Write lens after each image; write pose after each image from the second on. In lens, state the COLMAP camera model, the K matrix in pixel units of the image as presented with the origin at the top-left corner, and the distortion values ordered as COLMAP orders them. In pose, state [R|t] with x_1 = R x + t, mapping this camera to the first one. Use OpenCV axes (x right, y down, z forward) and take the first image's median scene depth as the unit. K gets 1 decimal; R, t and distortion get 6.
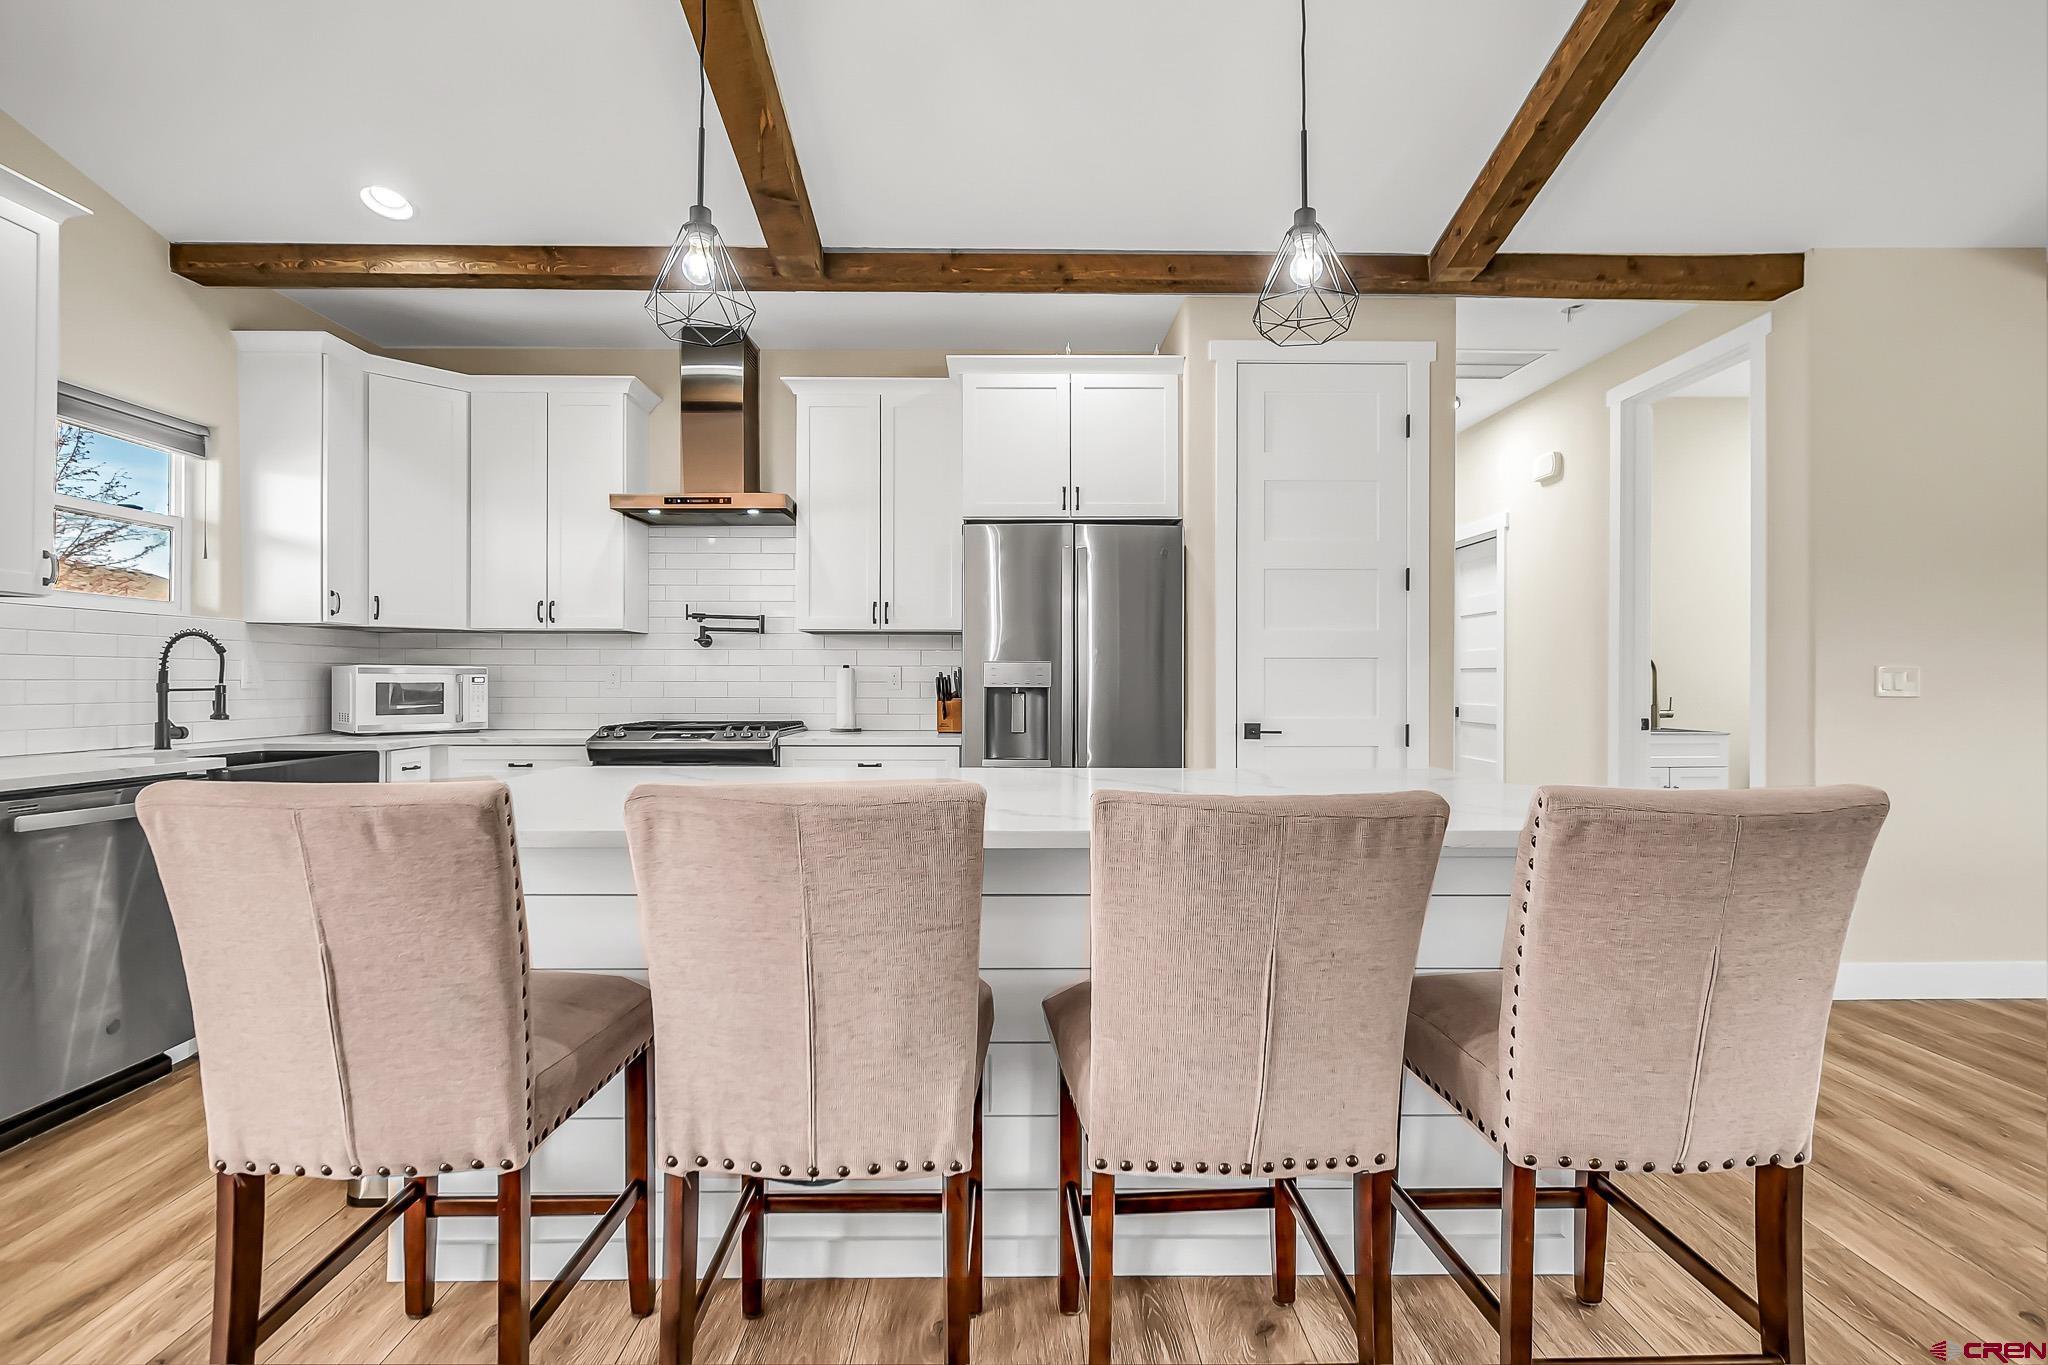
lens RADIAL K [[980.9, 0, 1019.0], [0, 980.9, 677.9], [0, 0, 1]] dist [0.000084, -0.001297]
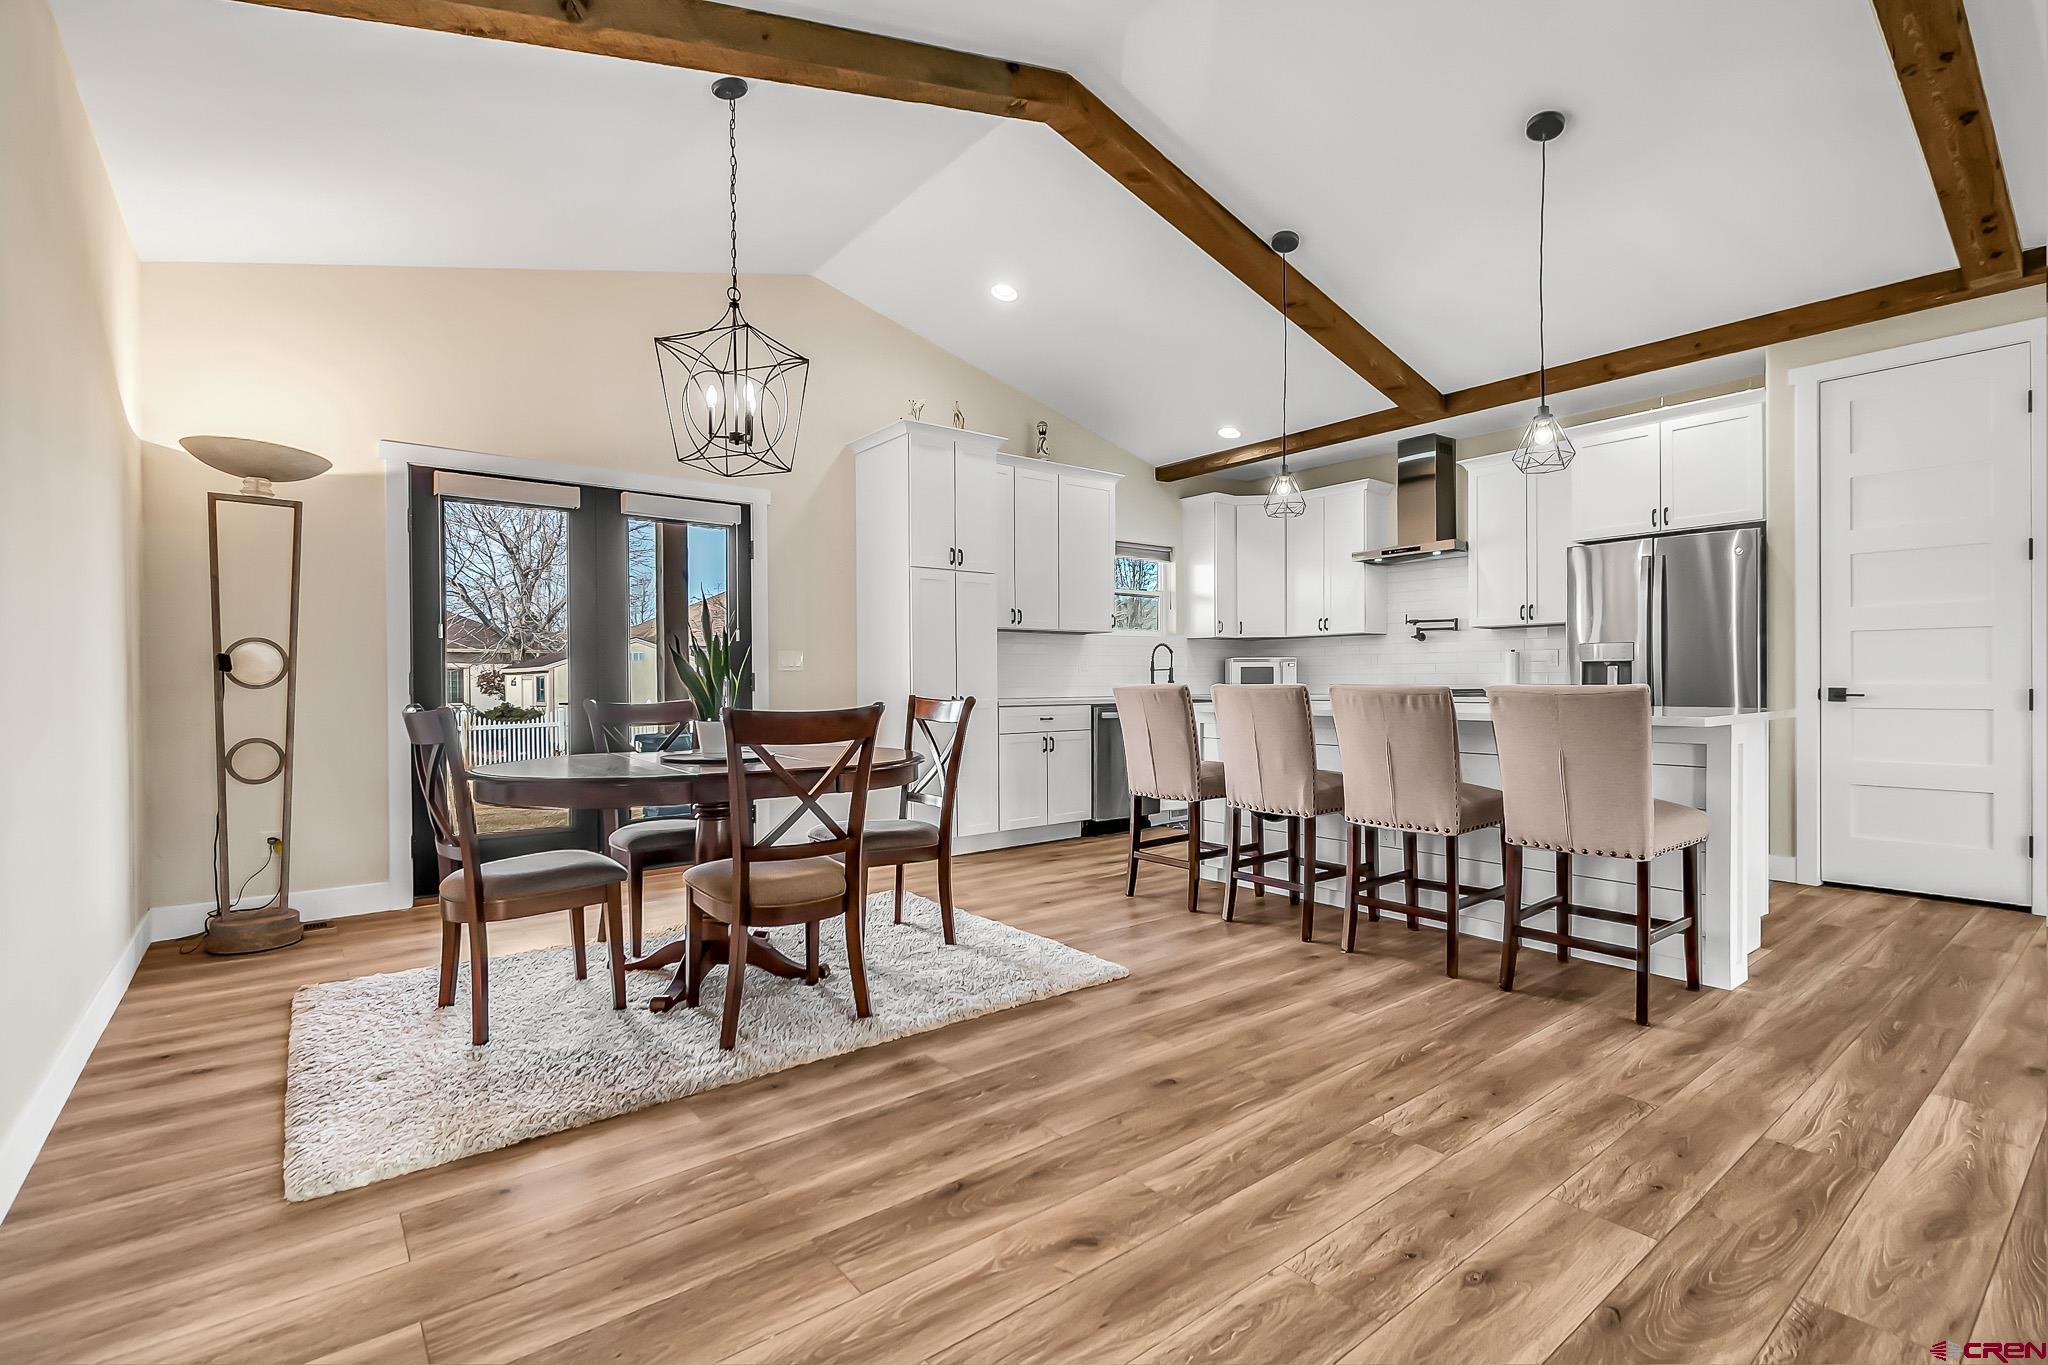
lens RADIAL K [[920.9, 0, 1016.0], [0, 920.9, 690.9], [0, 0, 1]] dist [0.003822, -0.003774]
pose [[0.602730, 0.003019, -0.797940, 0.522628], [0.011123, 0.999864, 0.012184, 0.025386], [0.797868, -0.016219, 0.602614, -0.441340]]
